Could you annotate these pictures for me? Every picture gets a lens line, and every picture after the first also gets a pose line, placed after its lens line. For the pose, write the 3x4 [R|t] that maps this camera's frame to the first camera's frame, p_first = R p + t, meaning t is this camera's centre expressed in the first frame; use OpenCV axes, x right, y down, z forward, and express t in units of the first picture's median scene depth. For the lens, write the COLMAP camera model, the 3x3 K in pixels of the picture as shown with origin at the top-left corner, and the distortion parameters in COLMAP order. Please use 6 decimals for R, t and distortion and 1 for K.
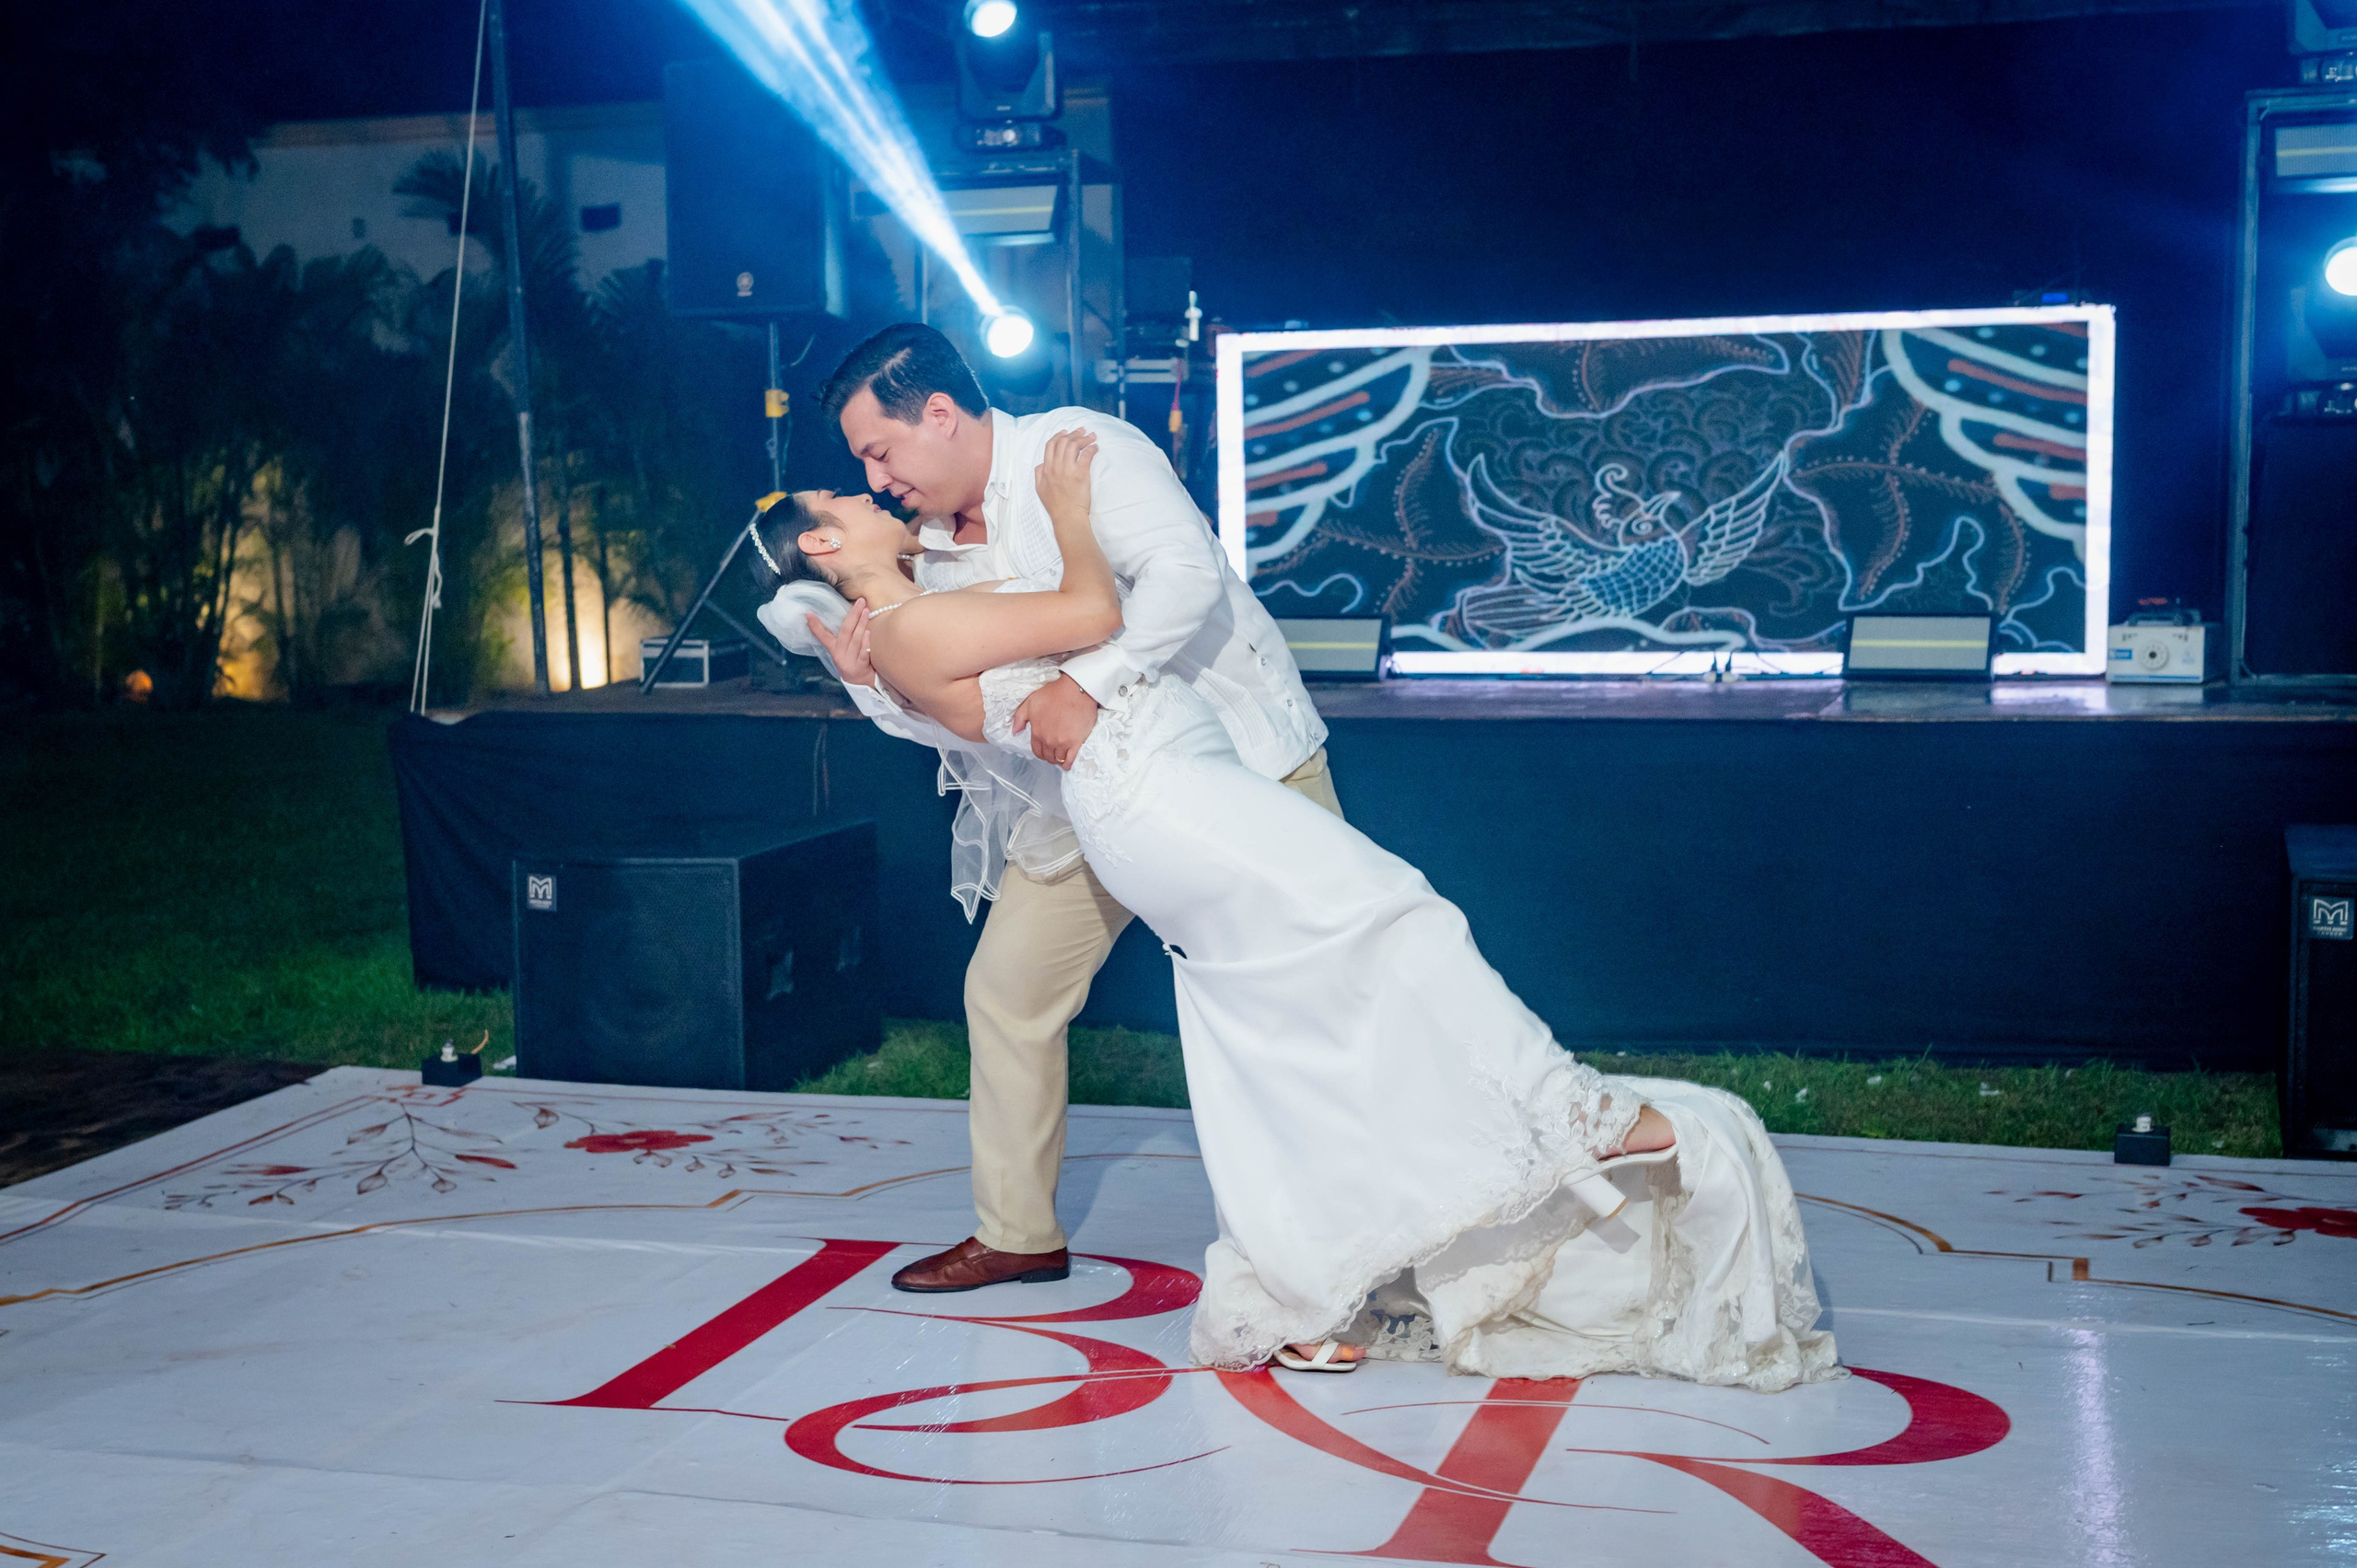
lens RADIAL K [[2962.1, 0, 1085.1], [0, 2962.1, 838.2], [0, 0, 1]] dist [-0.003429, 0.020154]
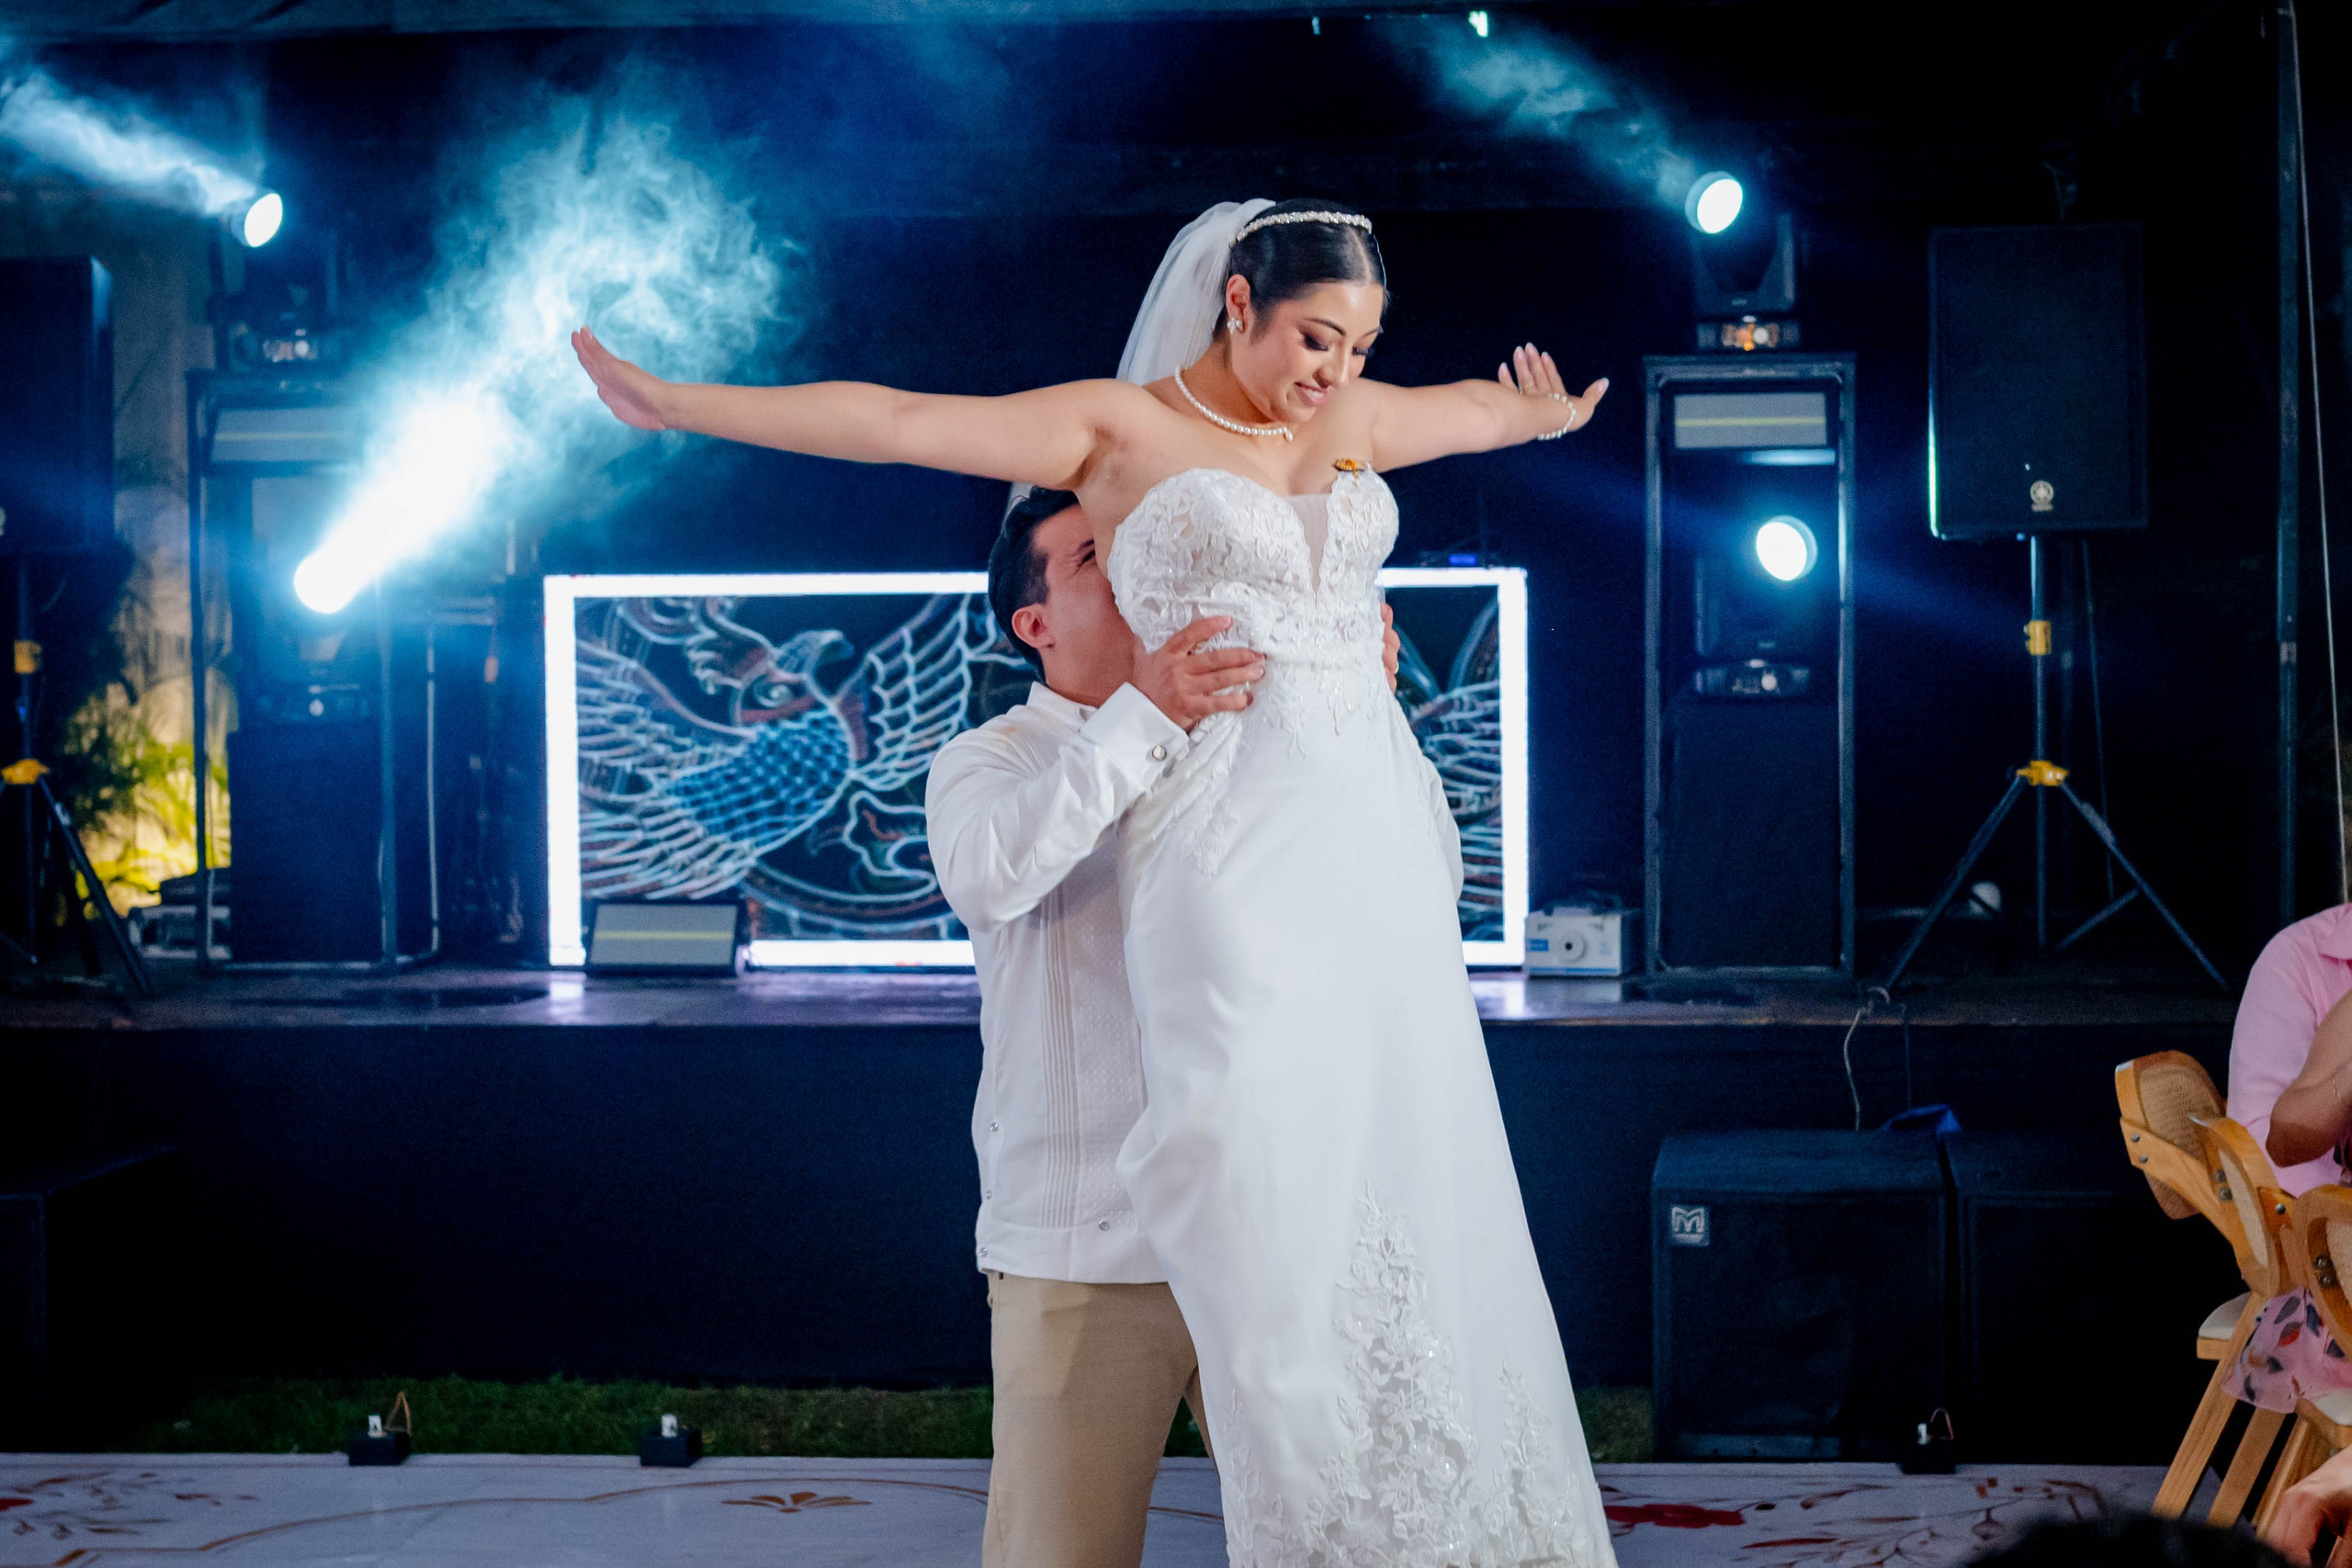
lens RADIAL K [[4330.2, 0, 1177.1], [0, 4330.2, 790.7], [0, 0, 1]] dist [-0.001866, -0.027560]
pose [[0.977335, 0.001290, 0.211696, -0.057677], [0.015643, 0.996808, -0.078292, -0.007037], [-0.211121, 0.079829, 0.974195, -0.363805]]
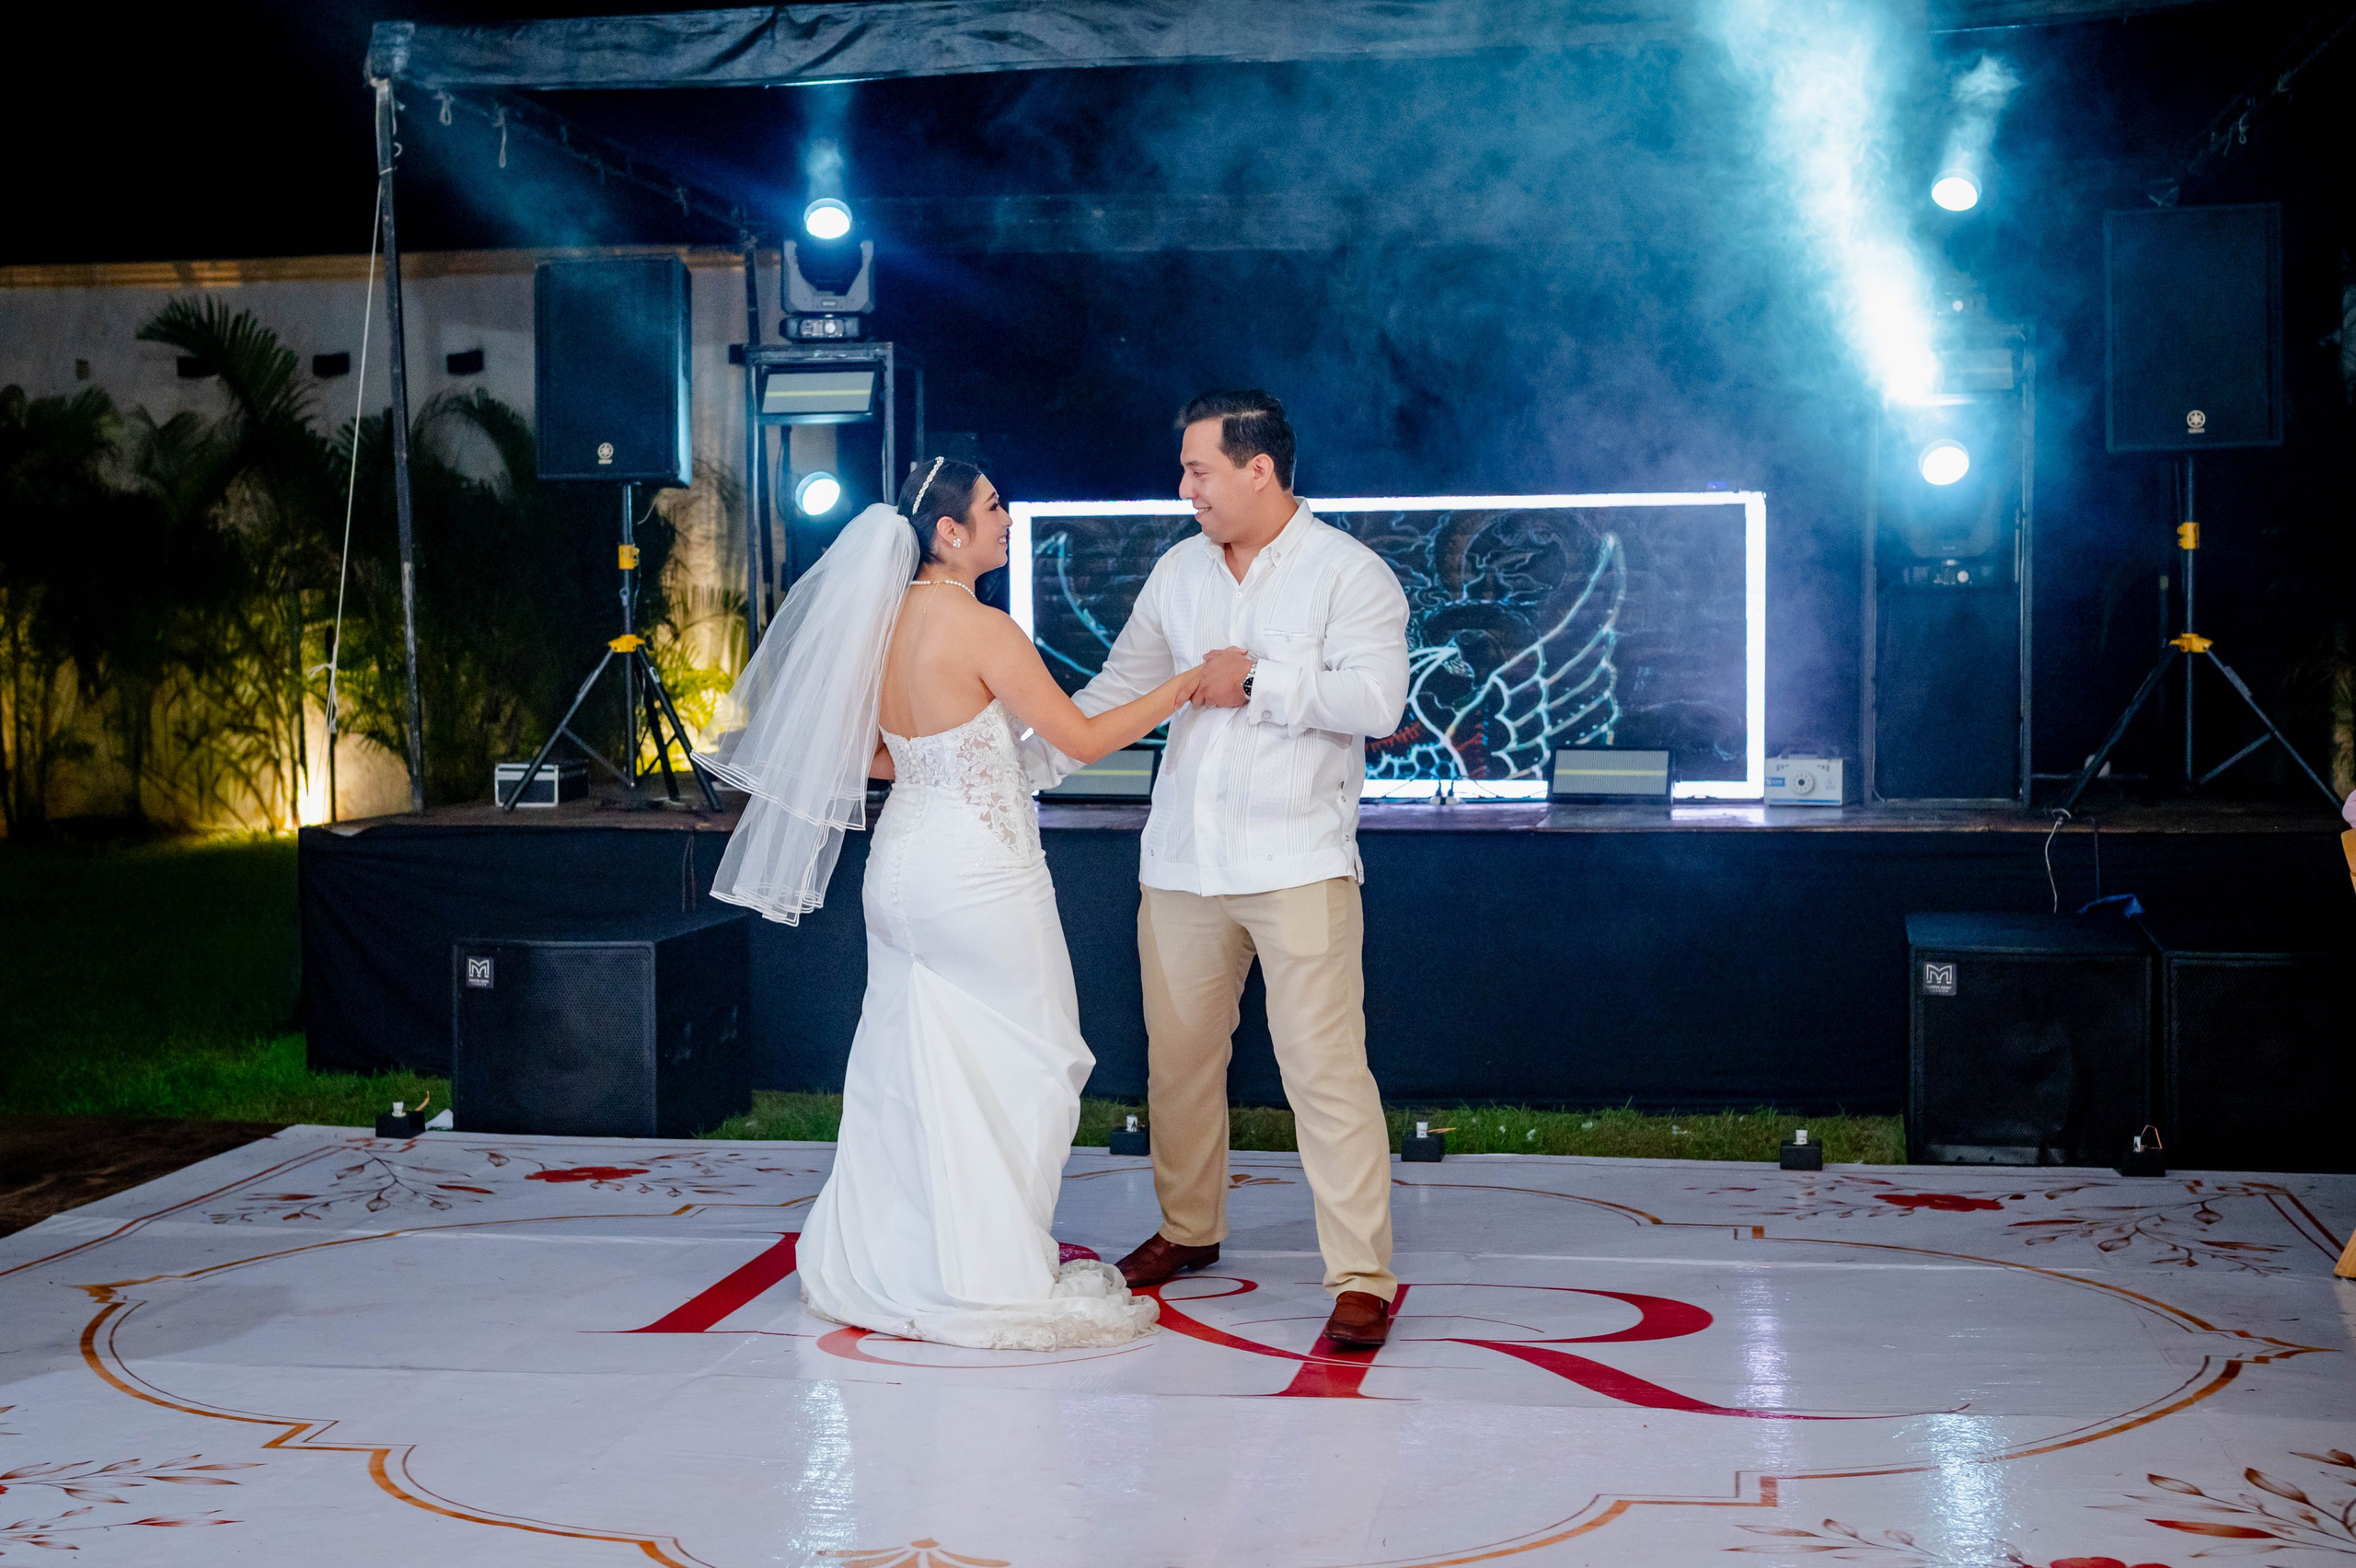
lens RADIAL K [[3090.9, 0, 1080.4], [0, 3090.9, 795.7], [0, 0, 1]] dist [-0.006682, 0.027919]
pose [[0.993210, 0.004662, 0.116243, -0.089687], [0.002872, 0.997910, -0.064557, 0.028160], [-0.116301, 0.064452, 0.991121, -0.246224]]
